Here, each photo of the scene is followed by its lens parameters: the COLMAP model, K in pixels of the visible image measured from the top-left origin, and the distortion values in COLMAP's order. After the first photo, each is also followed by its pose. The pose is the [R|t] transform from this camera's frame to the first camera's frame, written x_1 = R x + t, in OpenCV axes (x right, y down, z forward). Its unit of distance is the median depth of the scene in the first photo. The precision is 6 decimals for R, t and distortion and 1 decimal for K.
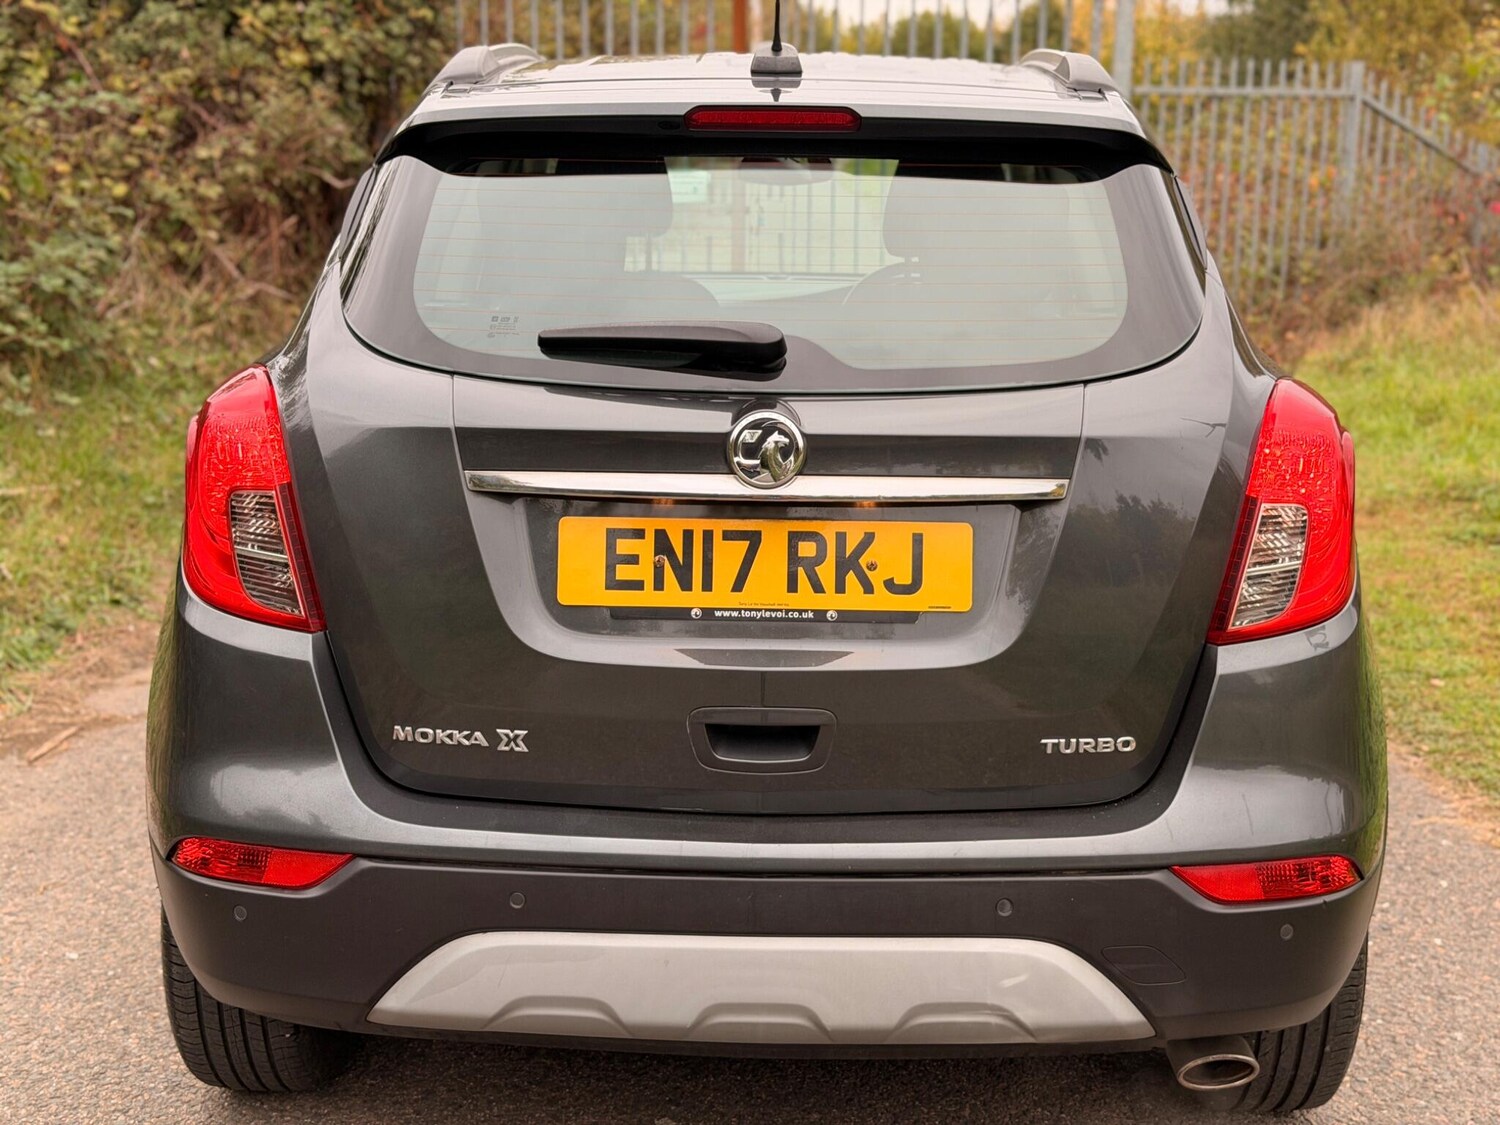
lens RADIAL K [[2103.3, 0, 751.0], [0, 2103.3, 531.7], [0, 0, 1]] dist [0.130094, -0.131034]
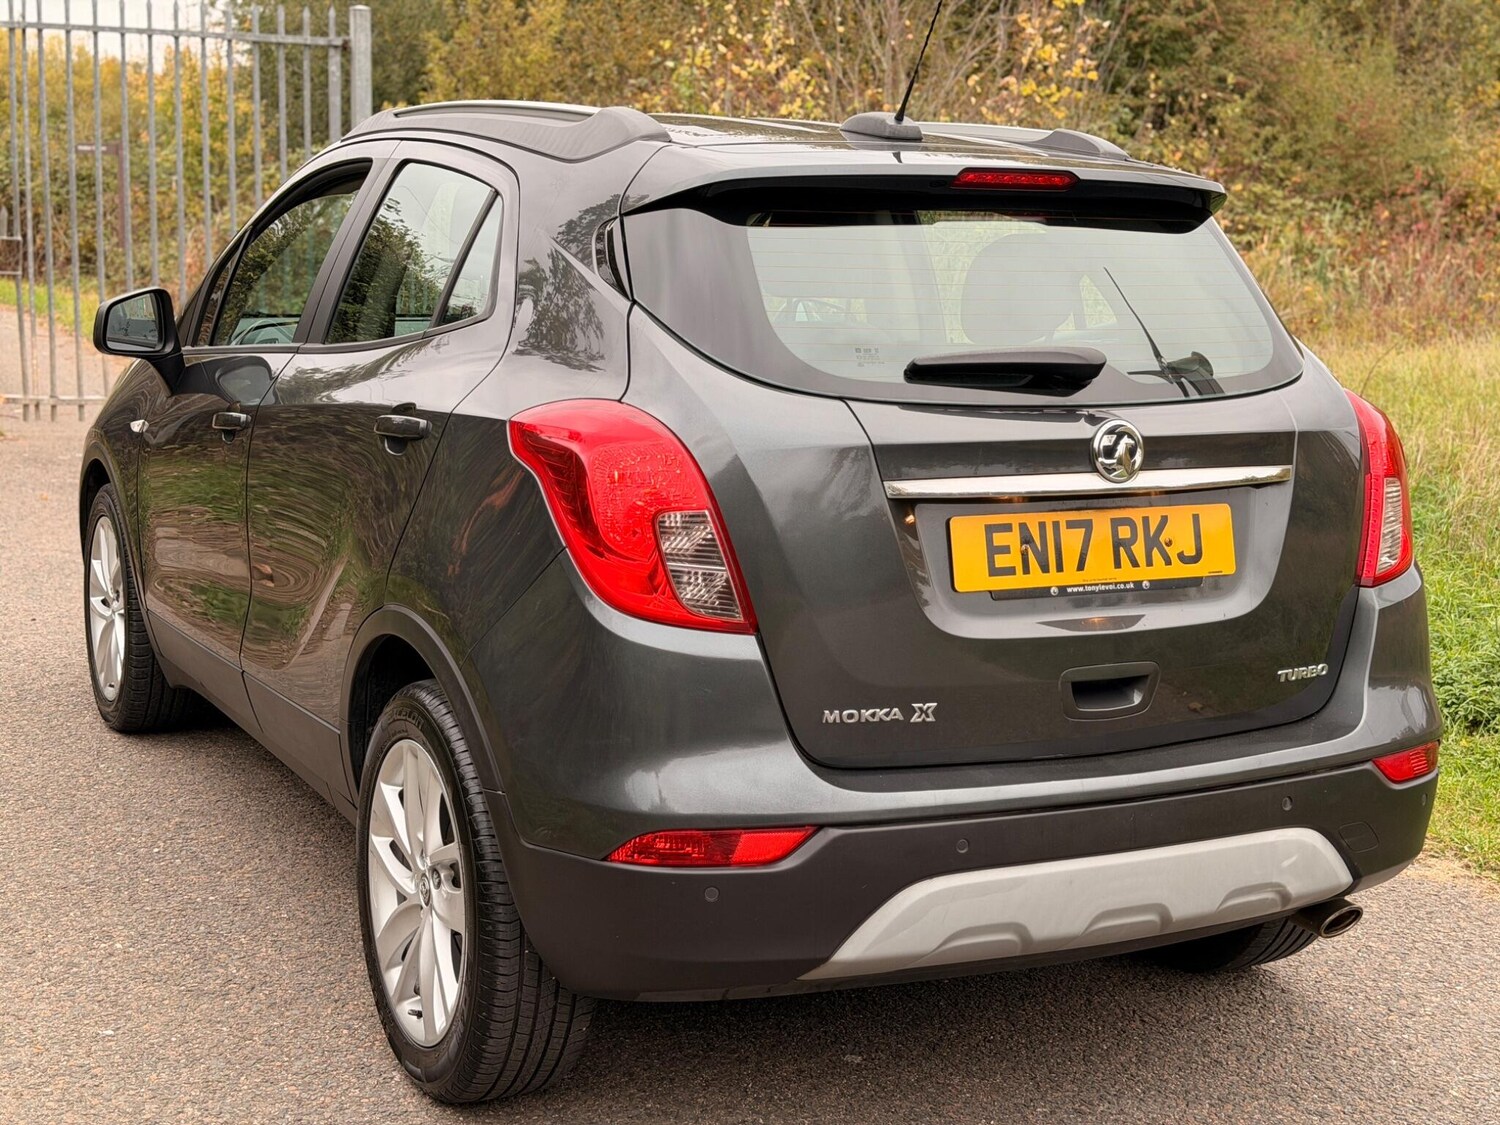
lens RADIAL K [[2103.3, 0, 751.0], [0, 2103.3, 531.7], [0, 0, 1]] dist [0.130094, -0.131034]
pose [[0.883825, -0.059699, 0.463994, -0.733060], [0.069220, 0.997595, -0.003498, -0.002636], [-0.462669, 0.035210, 0.885832, 0.015266]]
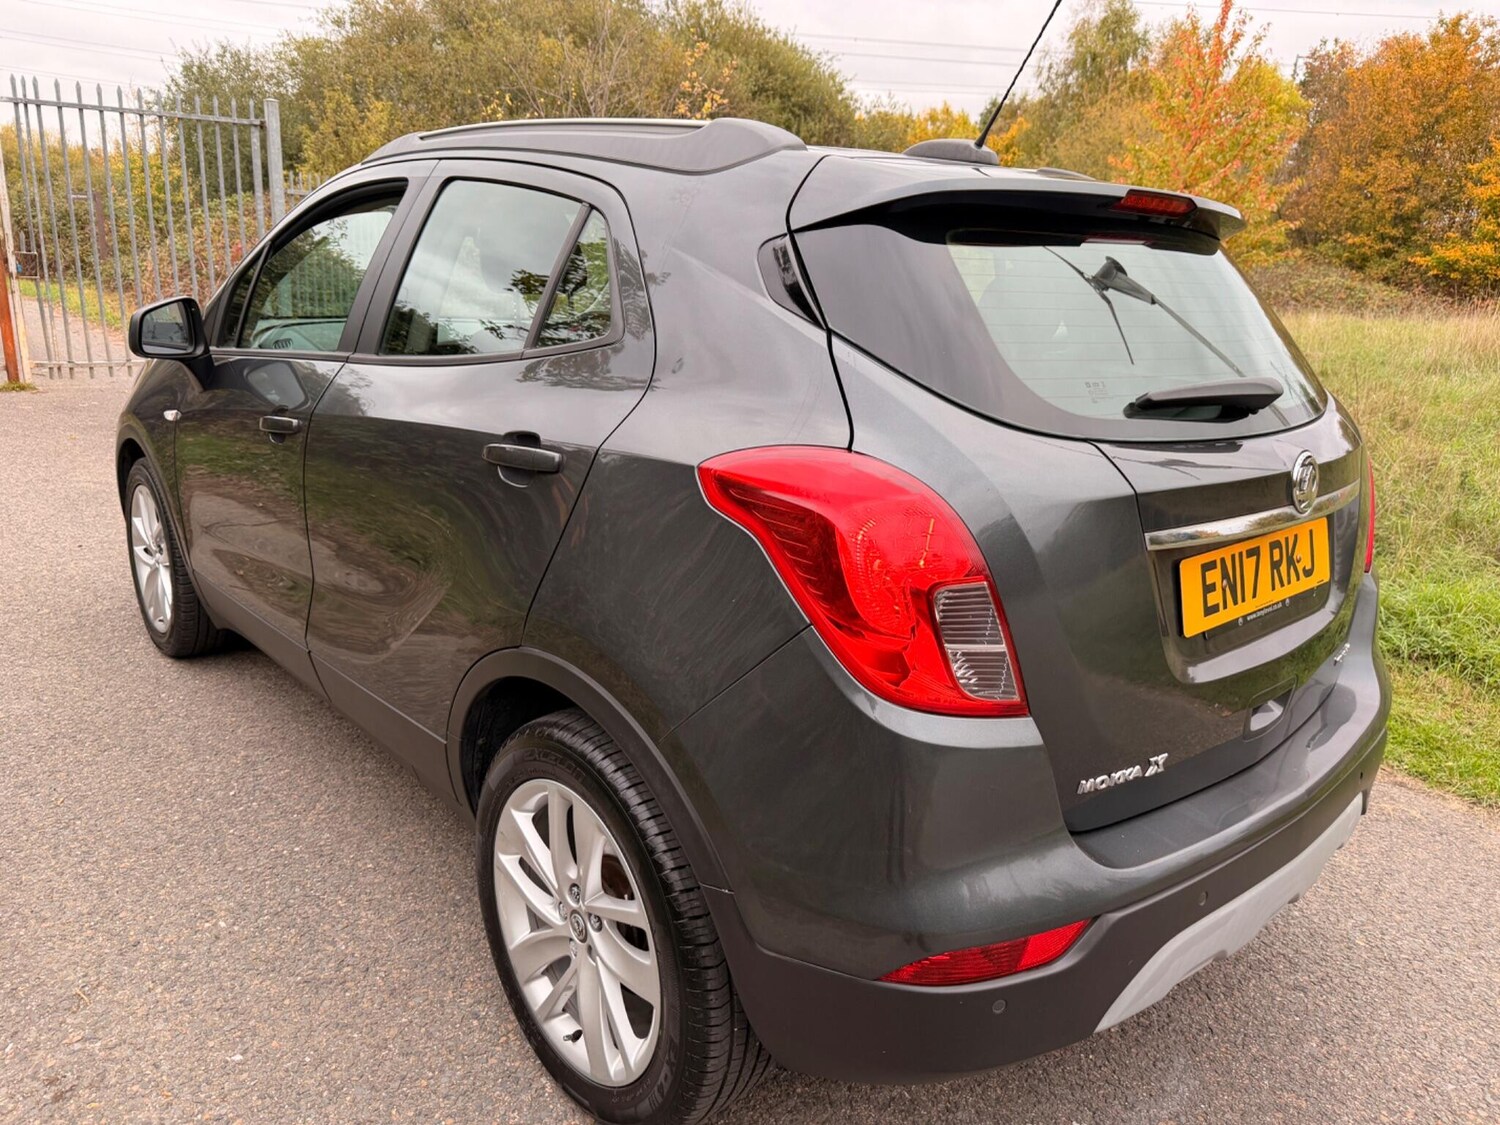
lens RADIAL K [[1074.5, 0, 748.7], [0, 1074.5, 552.3], [0, 0, 1]] dist [-0.007867, 0.005020]
pose [[0.742802, -0.158314, 0.650524, -0.631476], [0.085930, 0.986148, 0.141873, -0.112395], [-0.663974, -0.049484, 0.746117, 0.728368]]
